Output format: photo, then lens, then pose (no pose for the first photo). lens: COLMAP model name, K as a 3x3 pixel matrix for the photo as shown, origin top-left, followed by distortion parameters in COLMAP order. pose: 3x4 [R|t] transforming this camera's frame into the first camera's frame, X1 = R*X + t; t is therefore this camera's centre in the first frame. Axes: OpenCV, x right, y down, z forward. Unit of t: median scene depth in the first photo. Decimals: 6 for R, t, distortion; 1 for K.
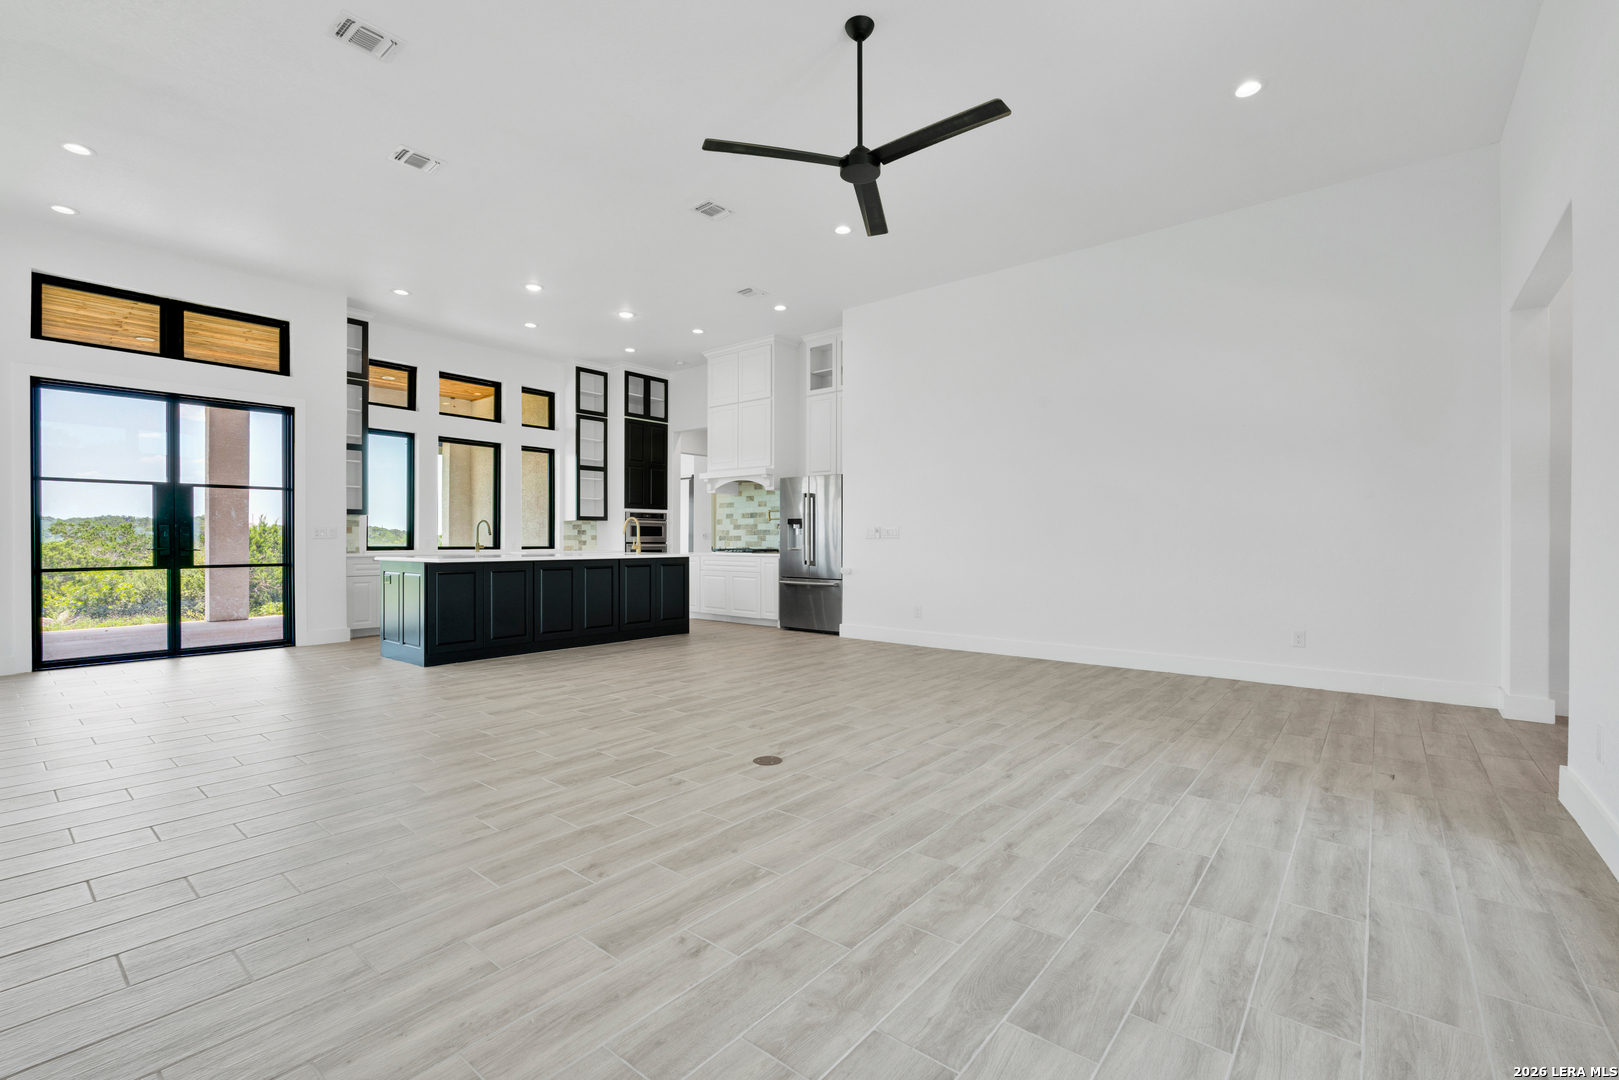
lens RADIAL K [[707.1, 0, 809.8], [0, 707.1, 542.8], [0, 0, 1]] dist [0.004202, 0.000516]
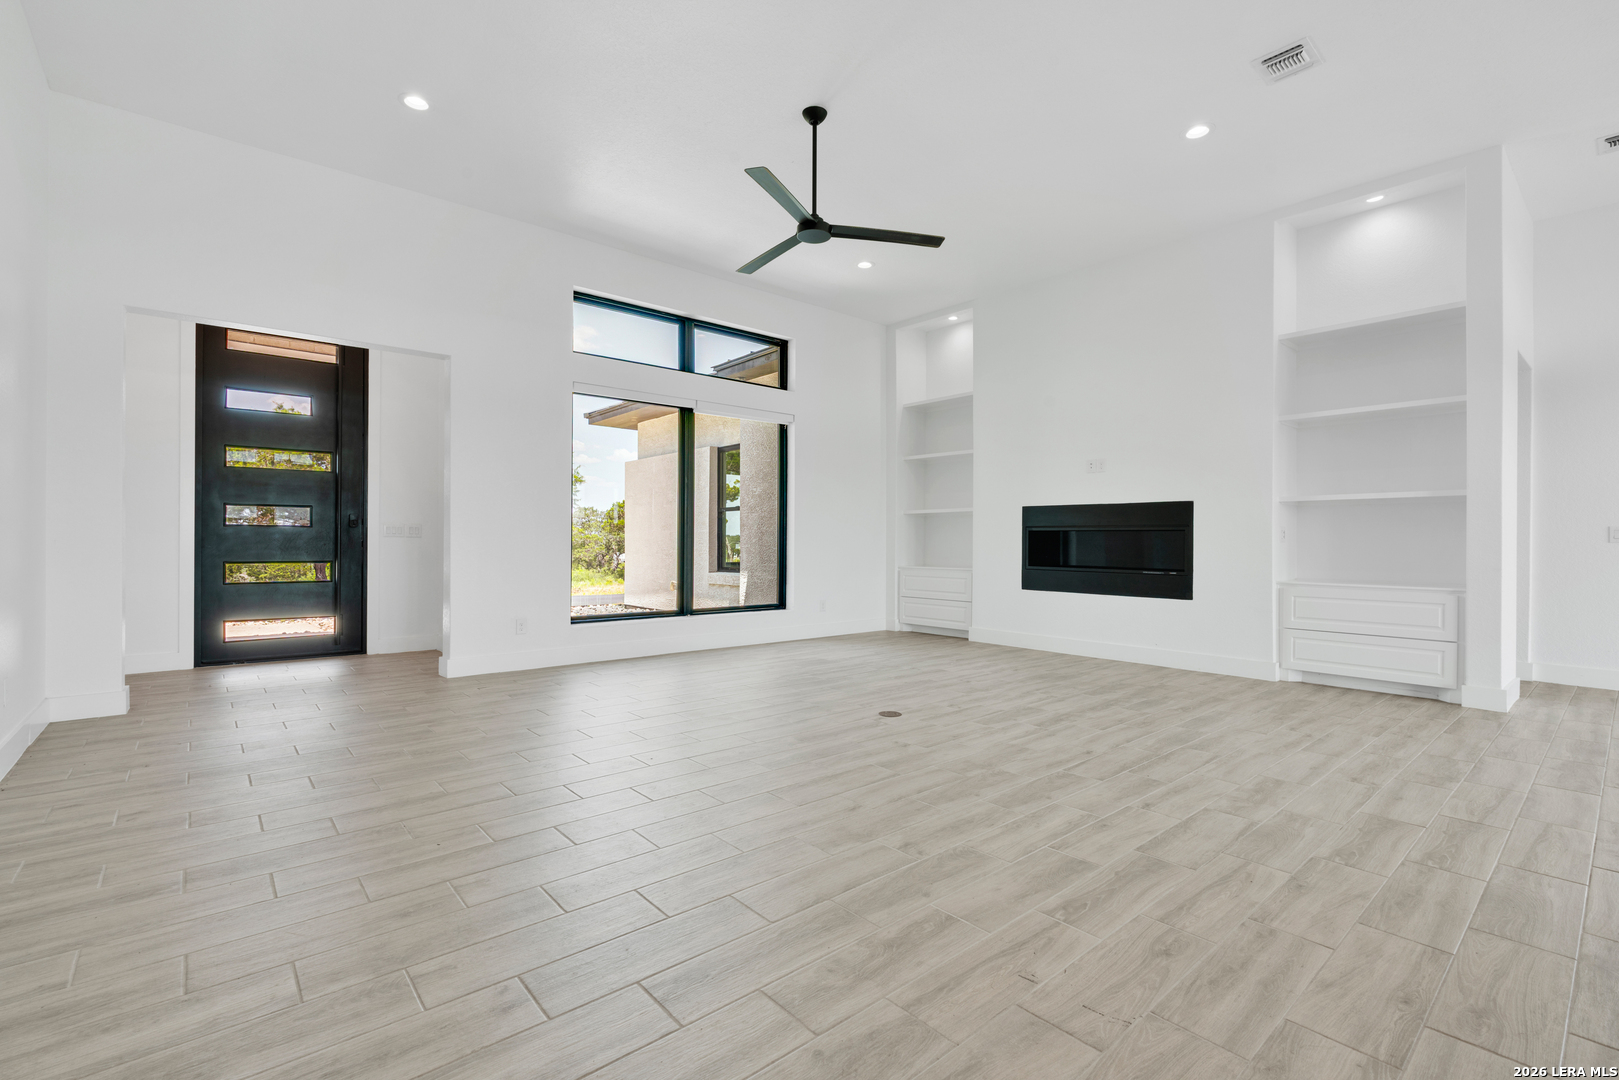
lens RADIAL K [[707.1, 0, 804.3], [0, 707.1, 542.9], [0, 0, 1]] dist [0.004202, 0.000516]
pose [[-0.982627, -0.000876, 0.185587, -0.122703], [-0.002308, 0.999969, -0.007500, 0.010847], [-0.185575, -0.007798, -0.982599, 1.948736]]
